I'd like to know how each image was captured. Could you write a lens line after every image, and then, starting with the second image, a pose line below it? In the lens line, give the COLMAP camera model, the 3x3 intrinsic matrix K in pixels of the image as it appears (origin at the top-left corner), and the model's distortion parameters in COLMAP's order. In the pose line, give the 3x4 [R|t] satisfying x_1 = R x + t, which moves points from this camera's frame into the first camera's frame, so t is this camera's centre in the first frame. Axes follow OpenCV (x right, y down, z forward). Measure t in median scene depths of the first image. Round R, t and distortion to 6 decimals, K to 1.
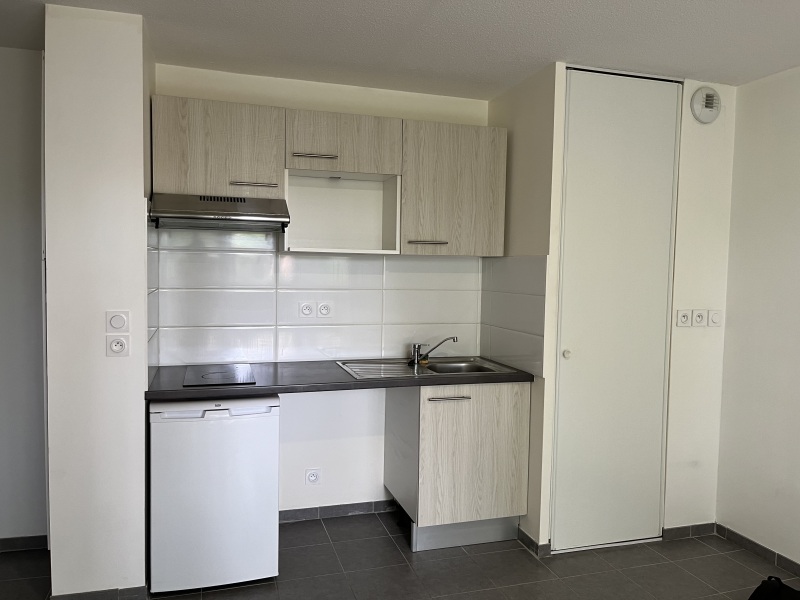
lens RADIAL K [[607.0, 0, 403.0], [0, 607.0, 303.0], [0, 0, 1]] dist [0.028928, -0.016467]
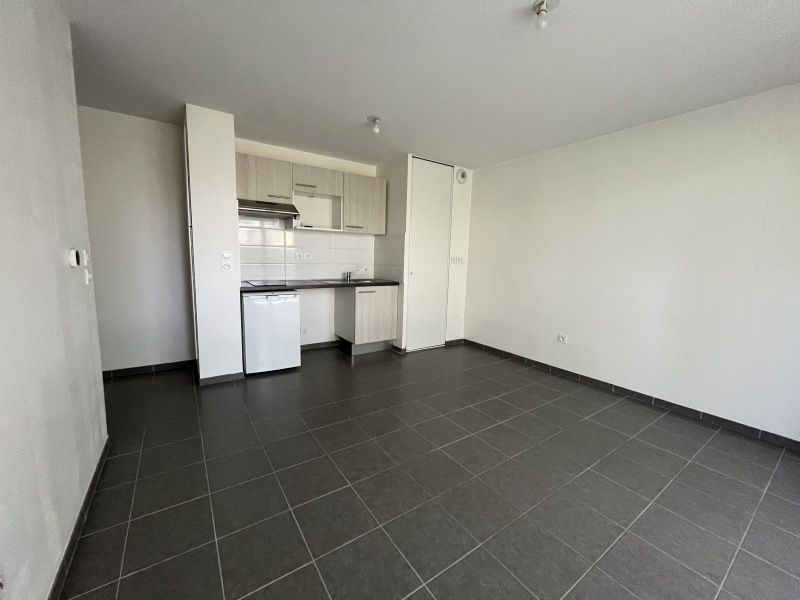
lens RADIAL K [[322.6, 0, 400.0], [0, 322.6, 299.6], [0, 0, 1]] dist [-0.003431, -0.000381]
pose [[0.955149, -0.031985, 0.294393, -0.170991], [0.005869, 0.995999, 0.089171, 0.070142], [-0.296067, -0.083444, 0.951515, -0.258112]]
